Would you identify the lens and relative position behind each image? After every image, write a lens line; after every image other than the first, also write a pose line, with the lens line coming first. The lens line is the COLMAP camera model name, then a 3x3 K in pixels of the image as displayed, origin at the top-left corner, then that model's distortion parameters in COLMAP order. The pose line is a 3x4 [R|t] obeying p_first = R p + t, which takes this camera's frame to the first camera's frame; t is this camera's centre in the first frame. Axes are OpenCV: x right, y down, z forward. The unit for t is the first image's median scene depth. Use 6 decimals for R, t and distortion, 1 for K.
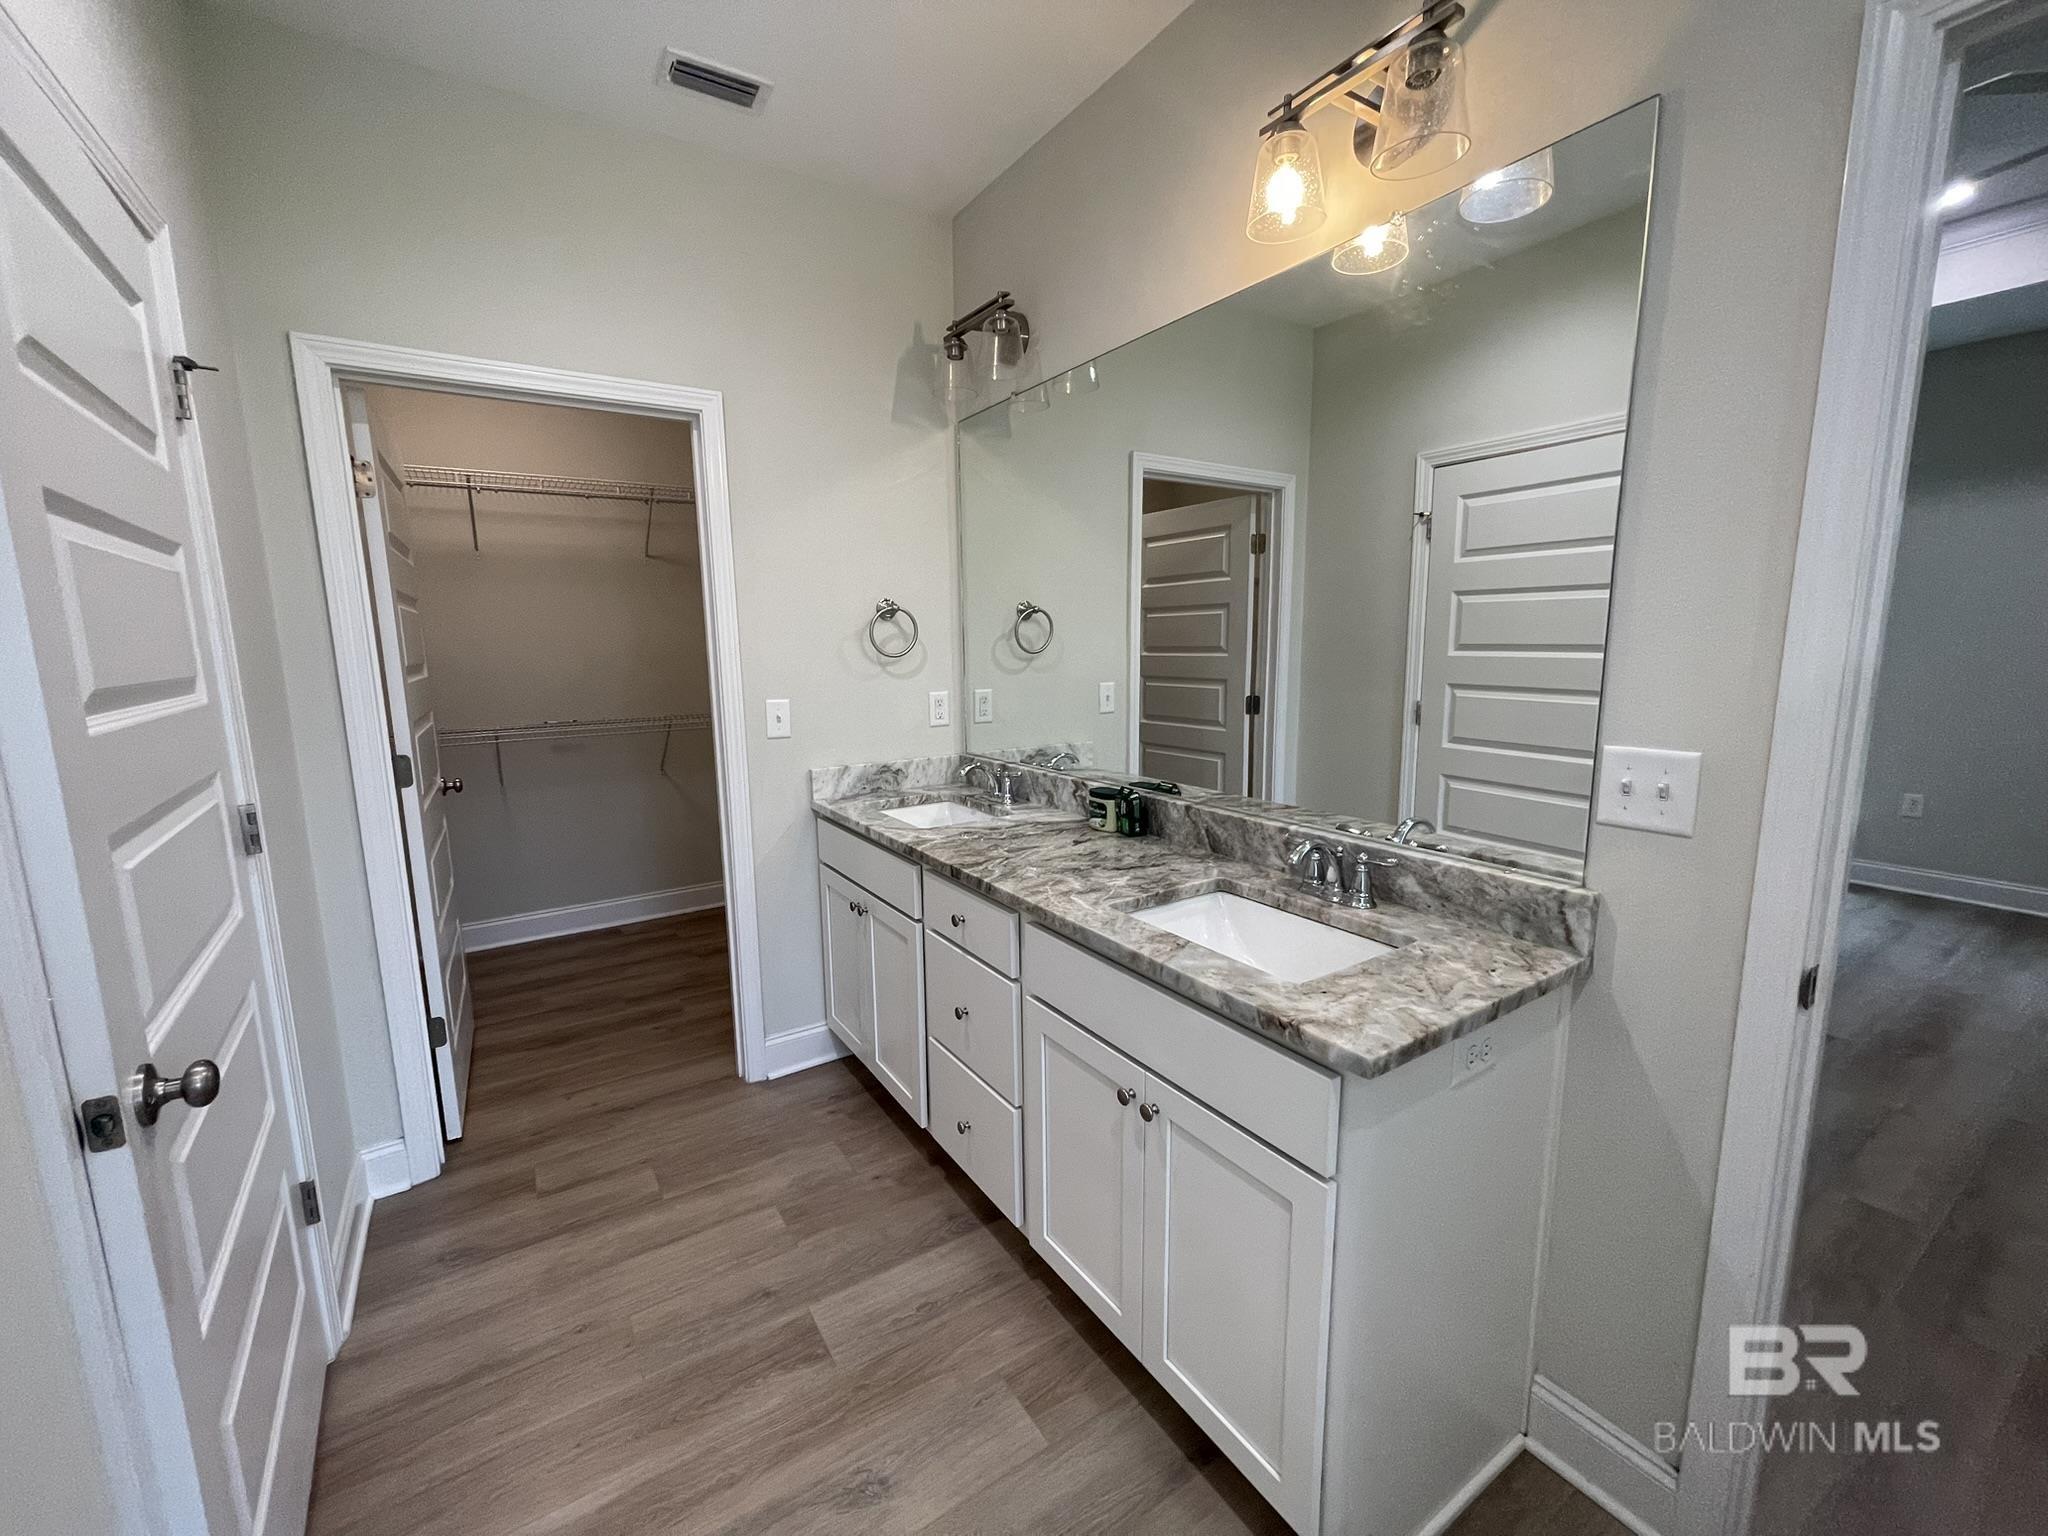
lens RADIAL K [[819.5, 0, 1012.6], [0, 819.5, 770.0], [0, 0, 1]] dist [-0.001856, -0.000021]
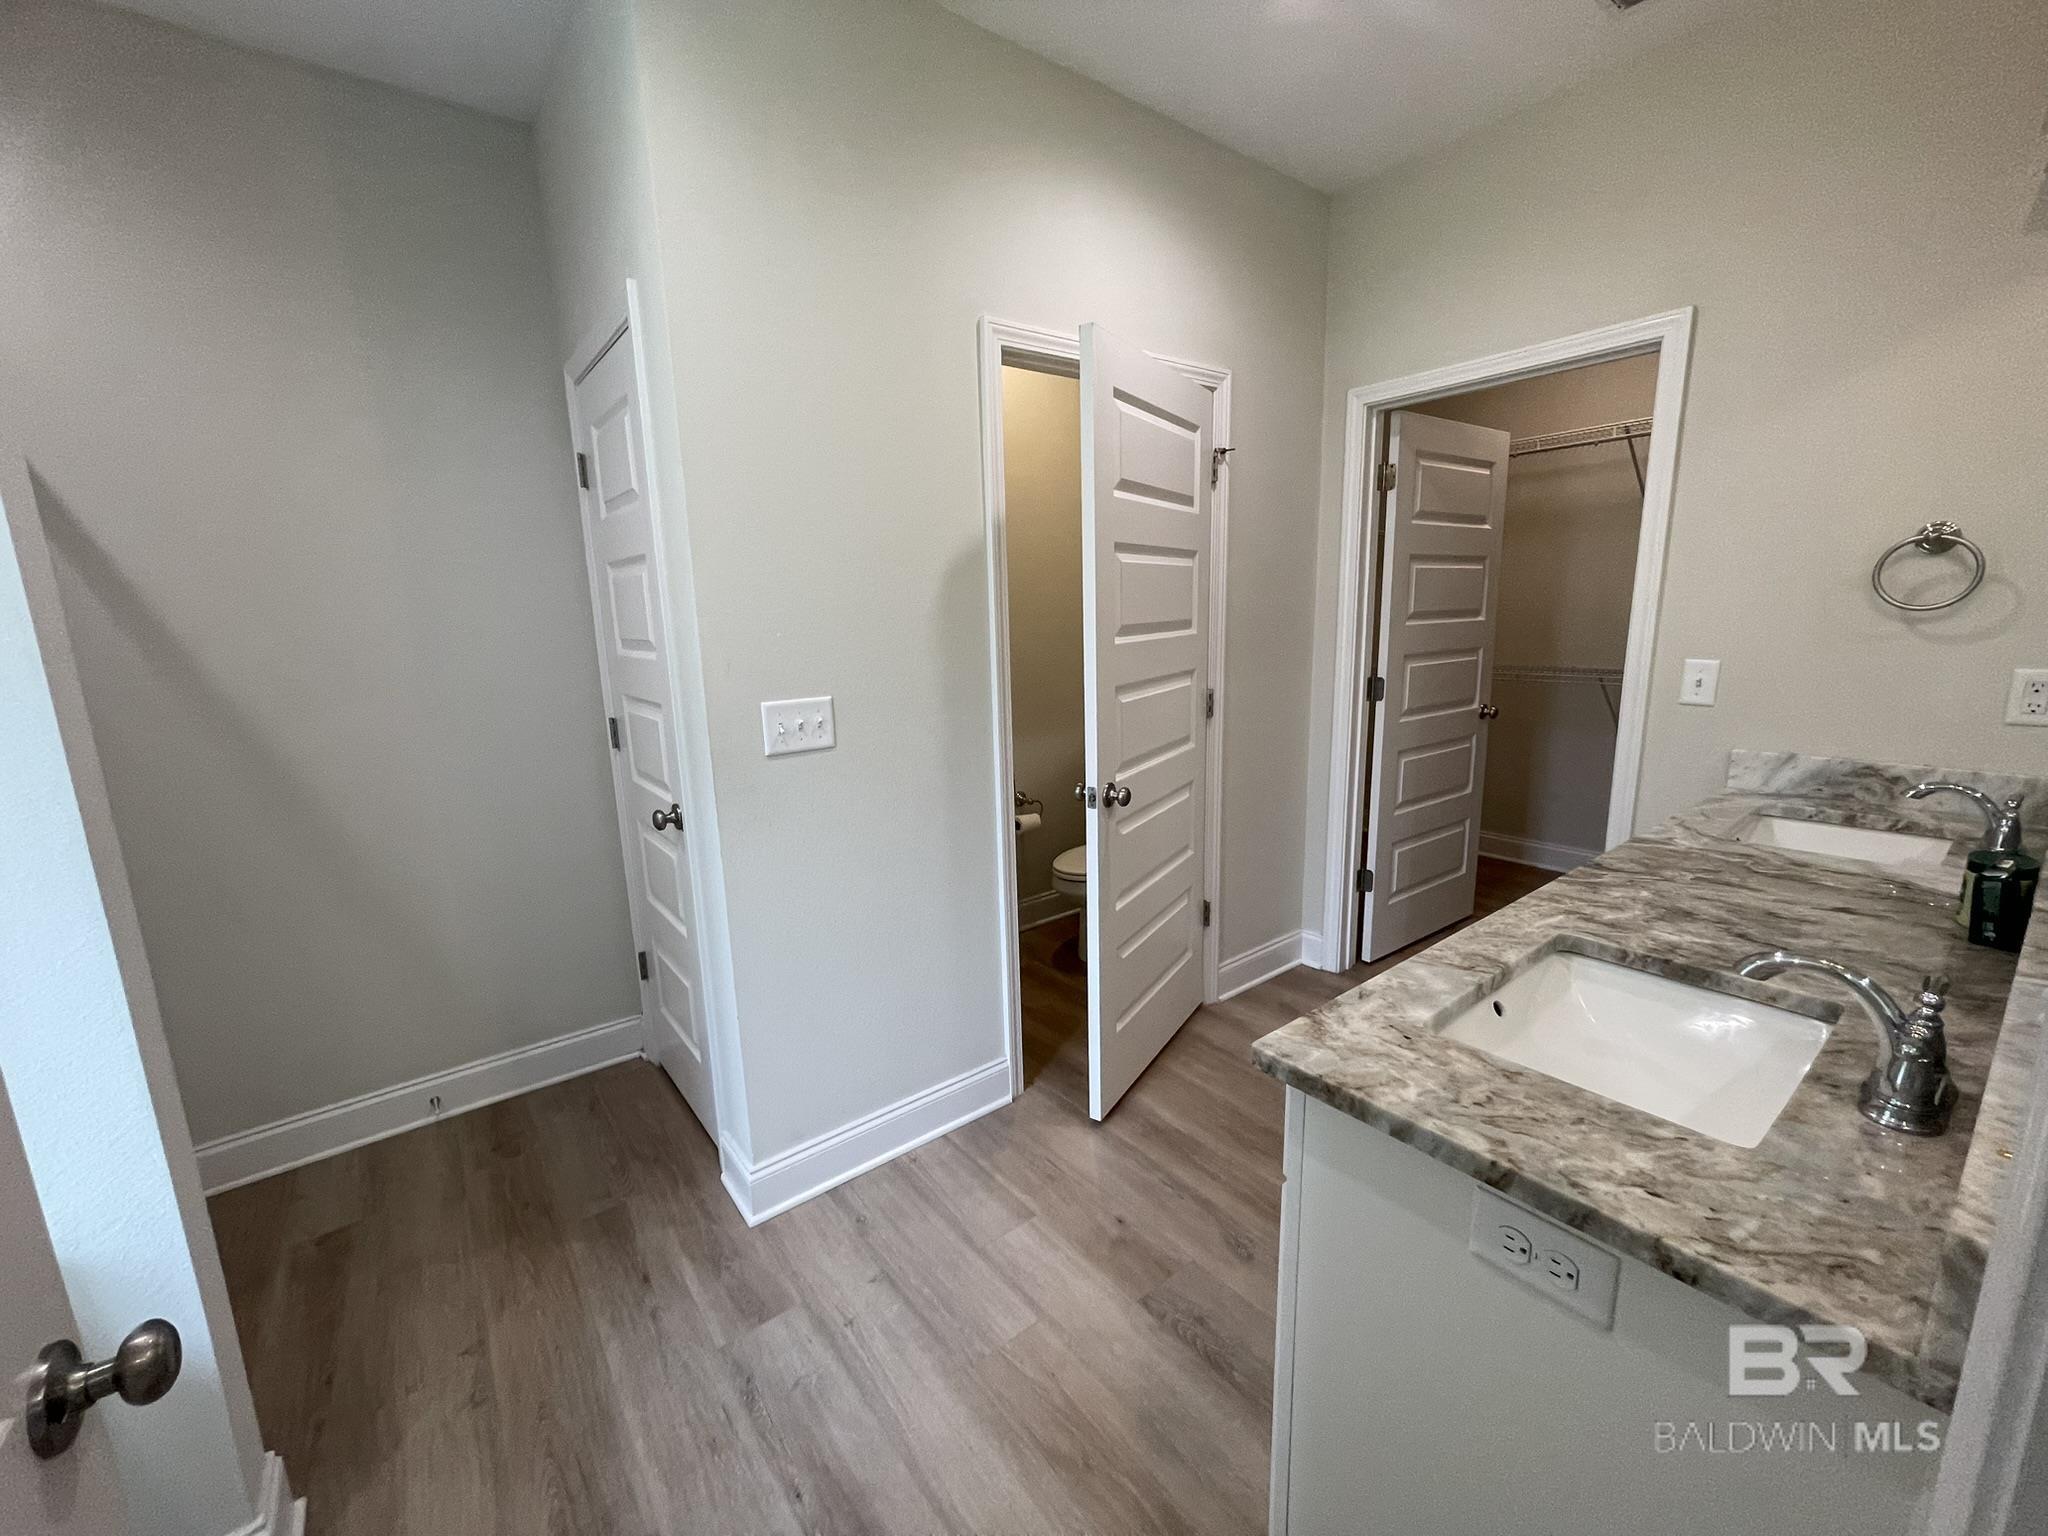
lens RADIAL K [[819.5, 0, 1012.6], [0, 819.5, 770.0], [0, 0, 1]] dist [-0.001856, -0.000021]
pose [[0.081447, 0.205539, -0.975254, 0.716035], [-0.128522, 0.972501, 0.194225, -0.068075], [0.988356, 0.109523, 0.105623, 0.312307]]
